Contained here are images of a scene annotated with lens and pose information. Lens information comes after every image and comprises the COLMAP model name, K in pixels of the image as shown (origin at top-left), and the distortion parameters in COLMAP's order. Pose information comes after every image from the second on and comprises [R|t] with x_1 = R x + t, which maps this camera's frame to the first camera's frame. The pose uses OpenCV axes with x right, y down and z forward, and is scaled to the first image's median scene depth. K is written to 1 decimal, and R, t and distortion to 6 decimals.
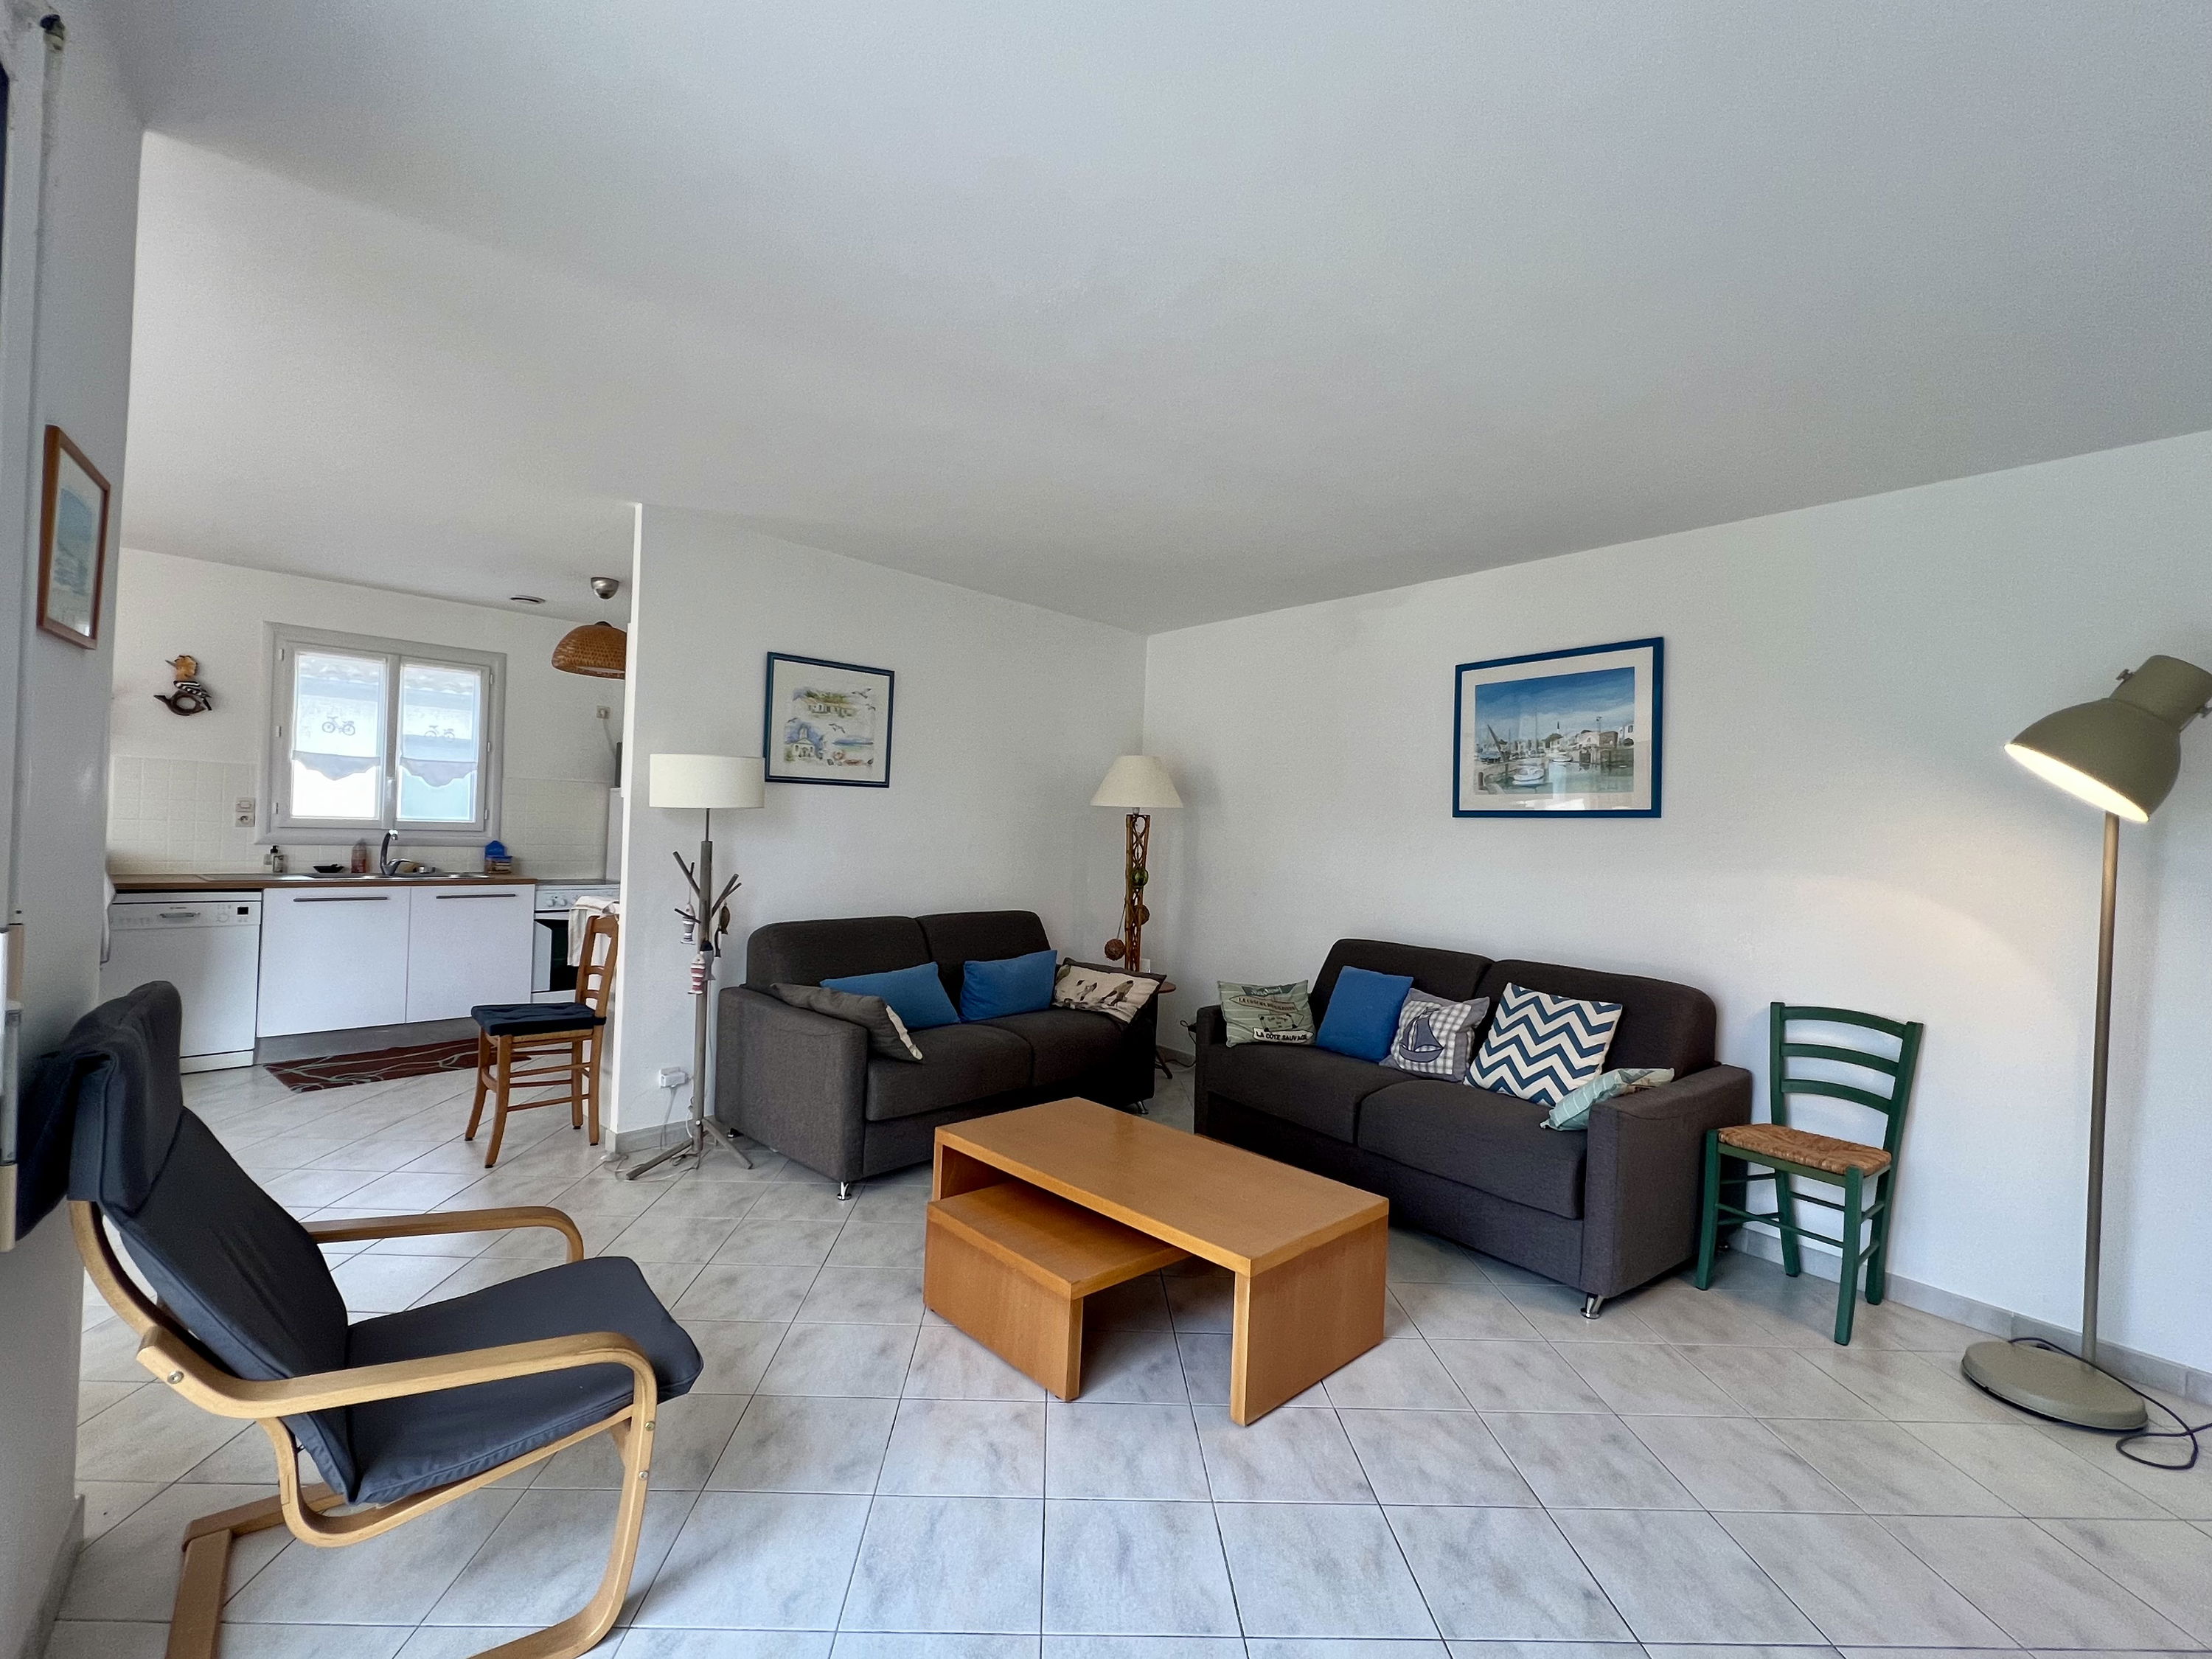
lens RADIAL K [[1011.8, 0, 1090.0], [0, 1011.8, 823.2], [0, 0, 1]] dist [-0.003465, 0.001069]
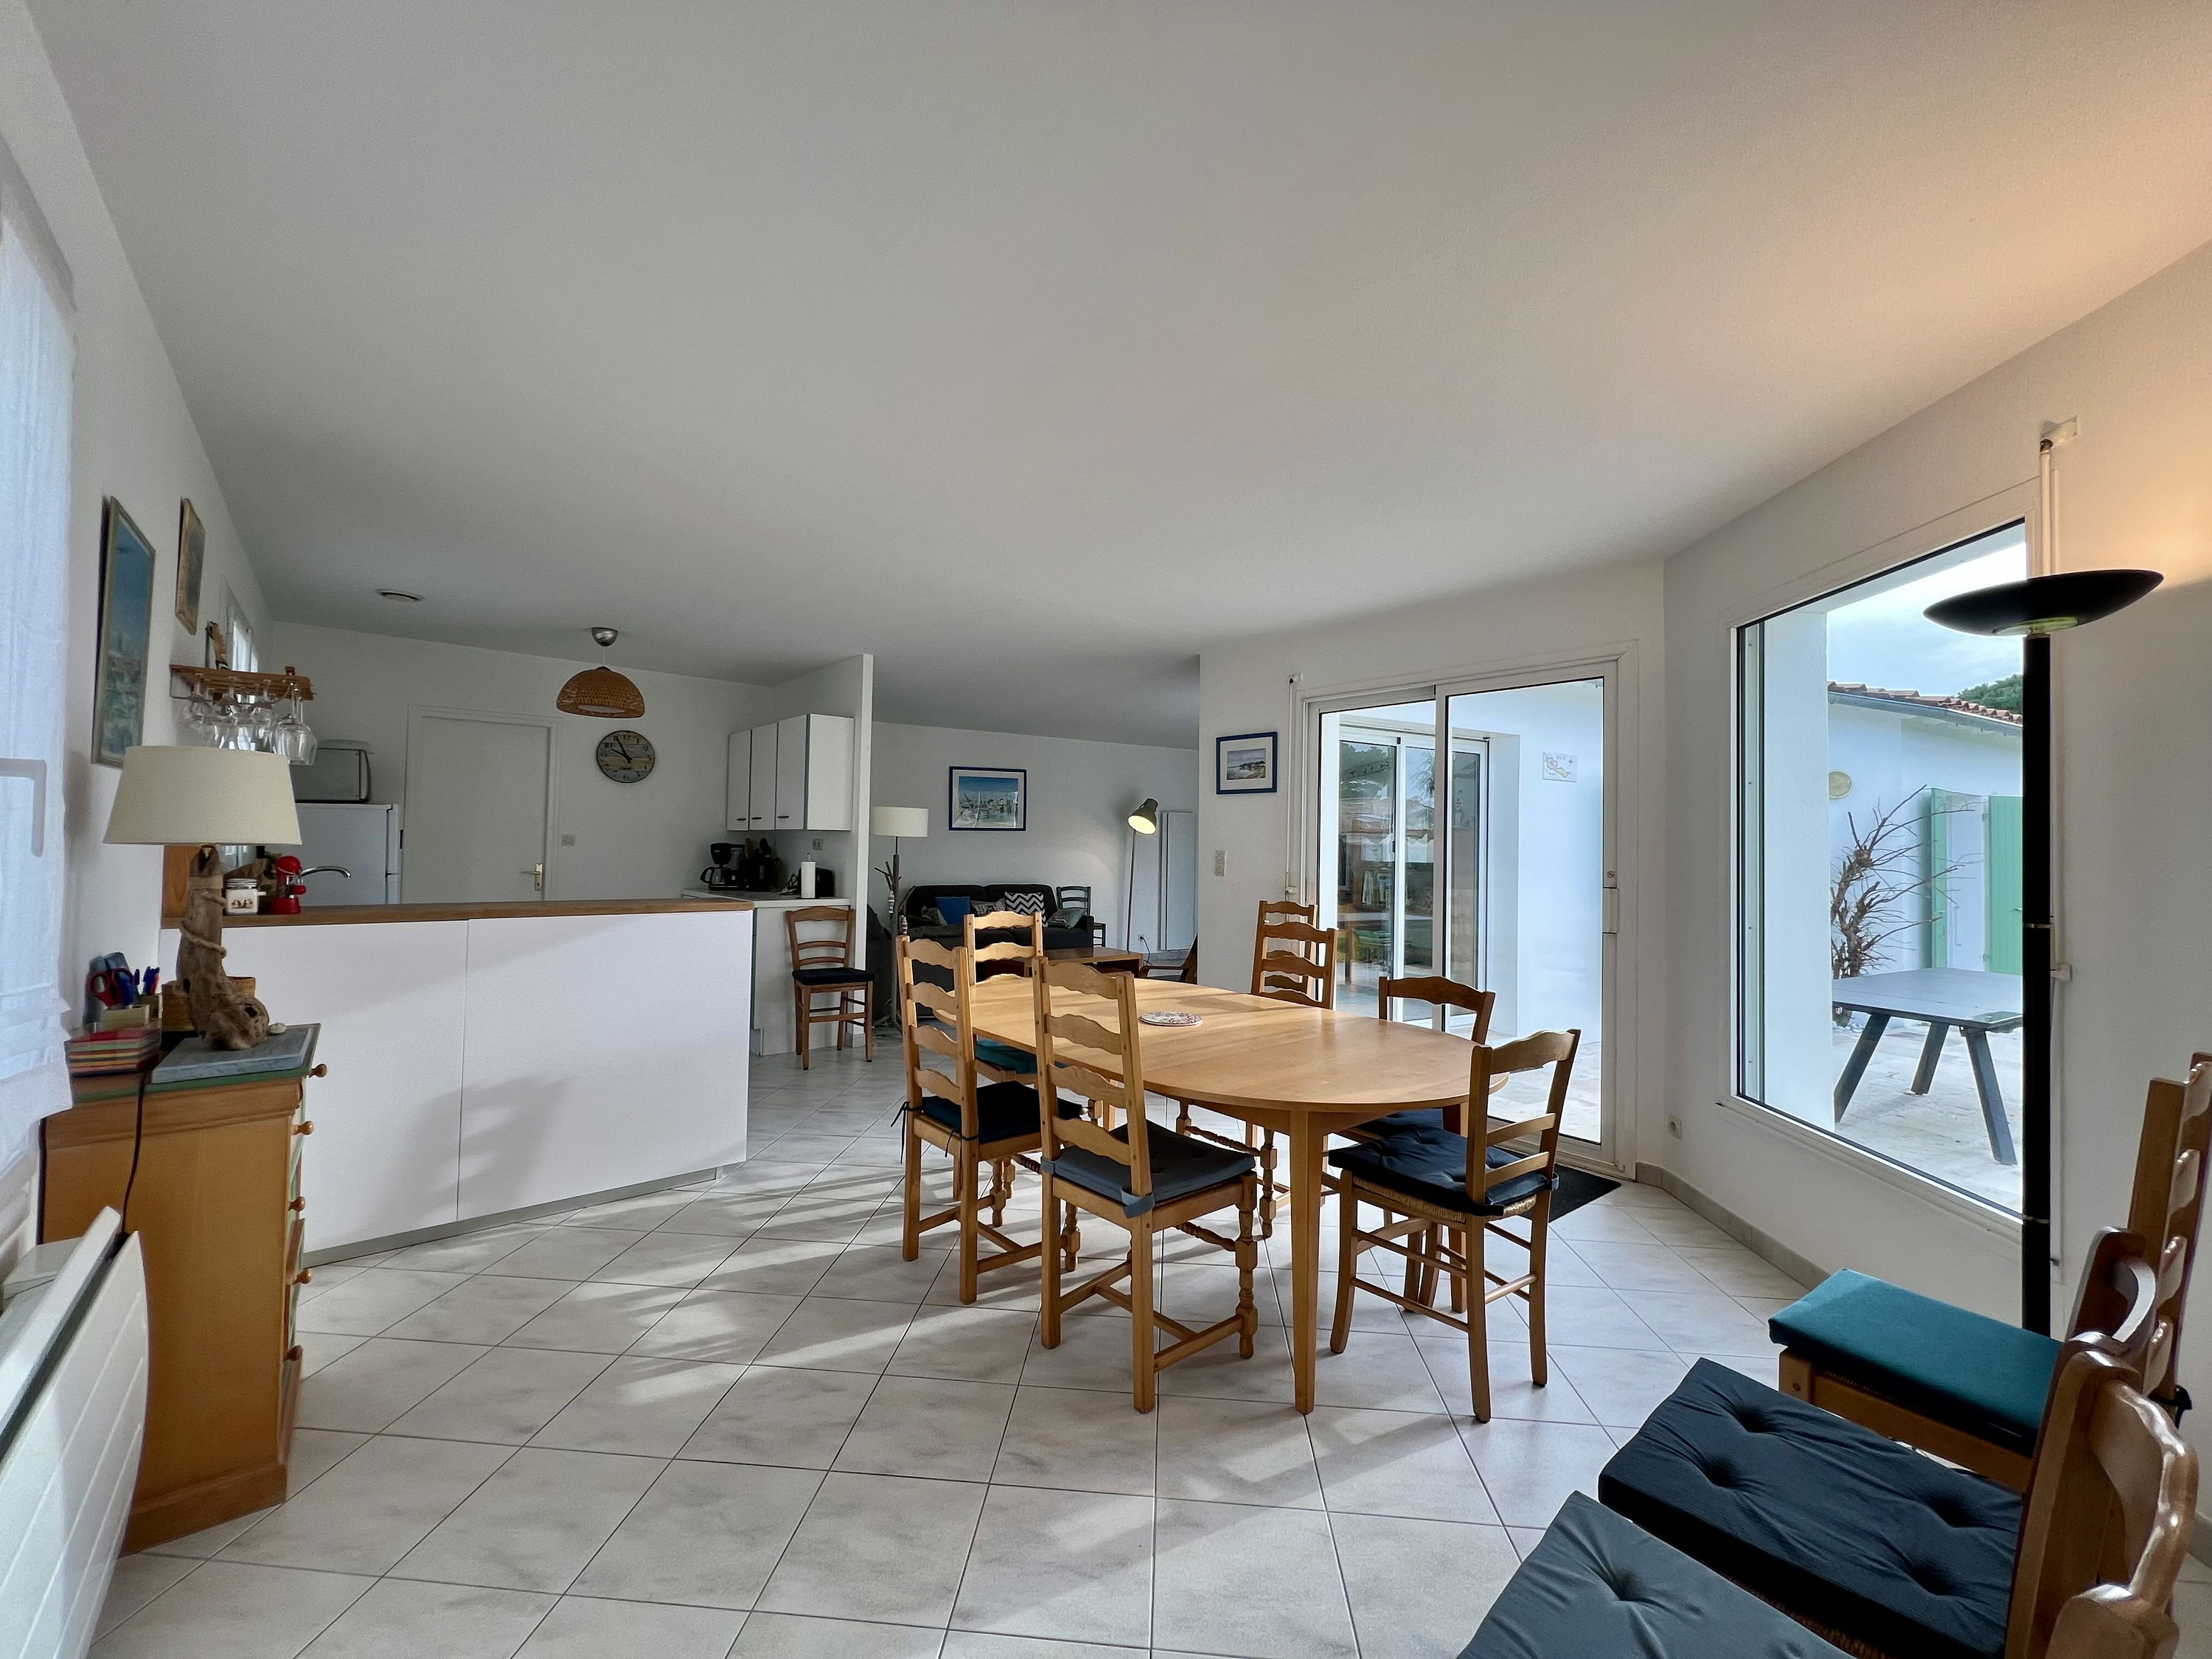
lens RADIAL K [[889.3, 0, 1101.1], [0, 889.3, 827.6], [0, 0, 1]] dist [-0.000602, 0.000155]
pose [[0.118603, -0.018306, 0.992773, -1.494013], [-0.014813, 0.999686, 0.020204, -0.053191], [-0.992831, -0.017103, 0.118295, 0.356218]]
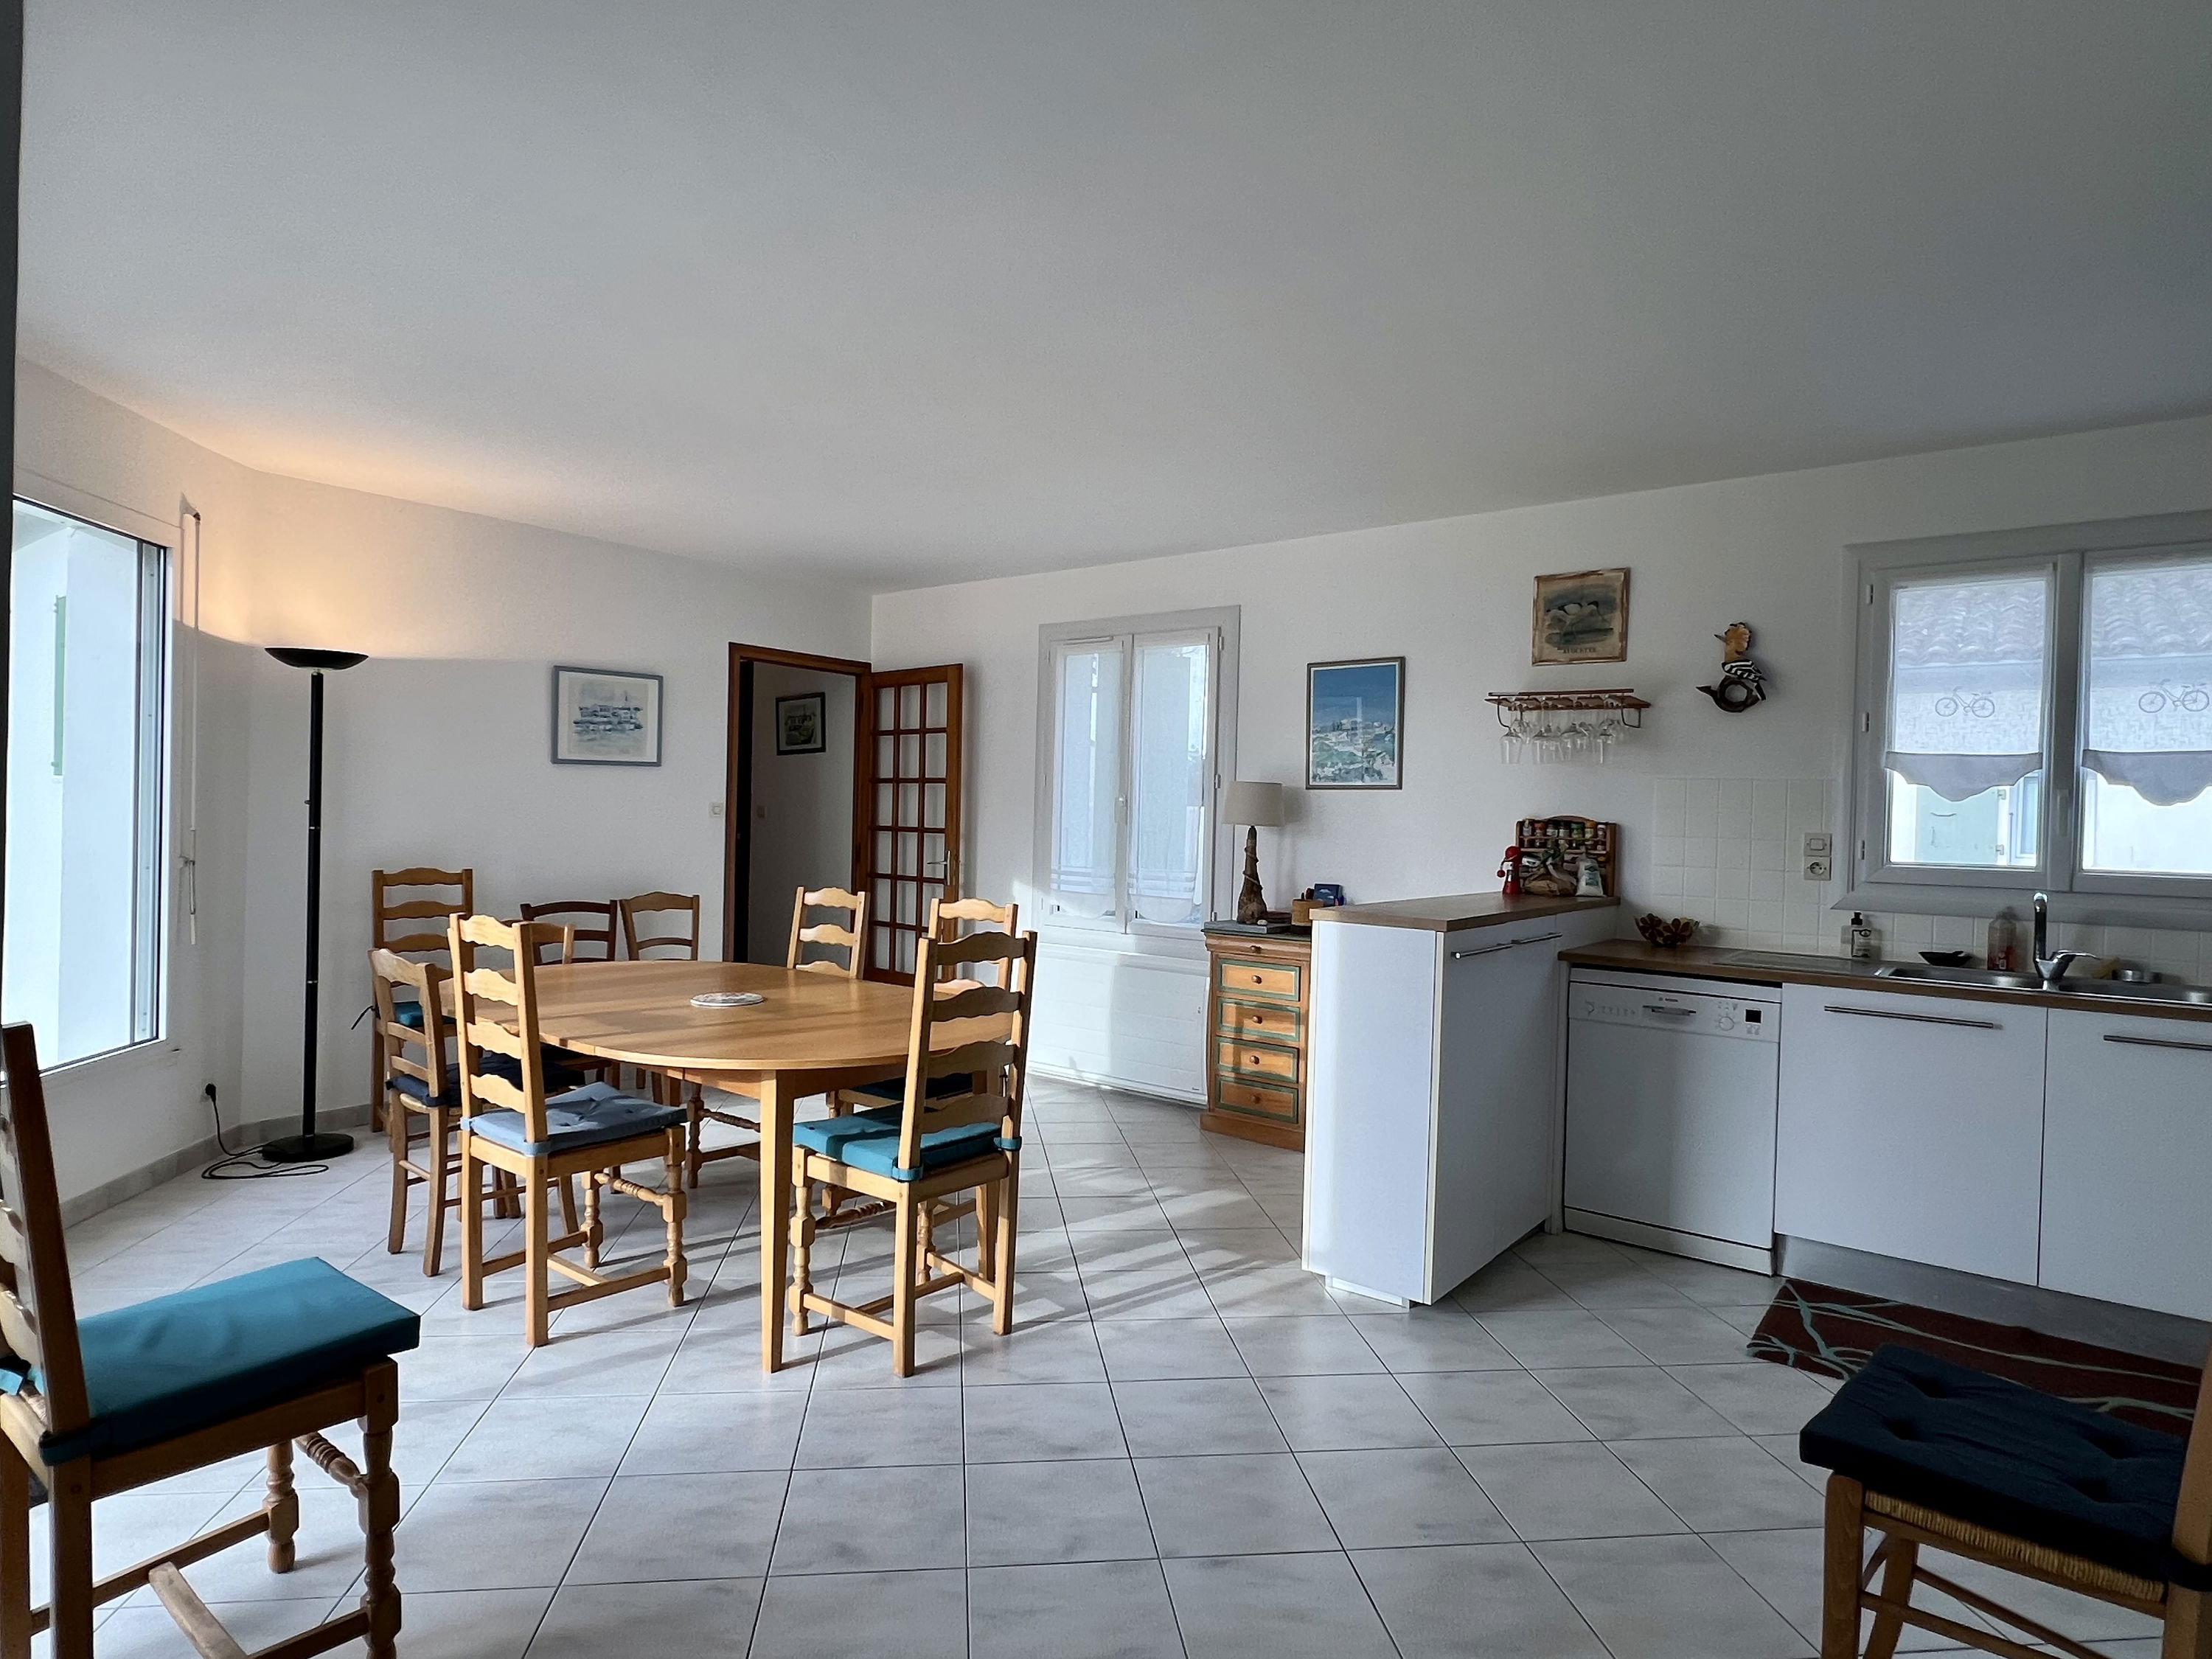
lens RADIAL K [[1228.9, 0, 1098.8], [0, 1228.9, 829.6], [0, 0, 1]] dist [0.000114, -0.000562]
pose [[0.085848, -0.024761, -0.996000, -0.128378], [-0.021412, 0.999414, -0.026692, 0.002186], [0.996078, 0.023618, 0.085268, 0.538139]]
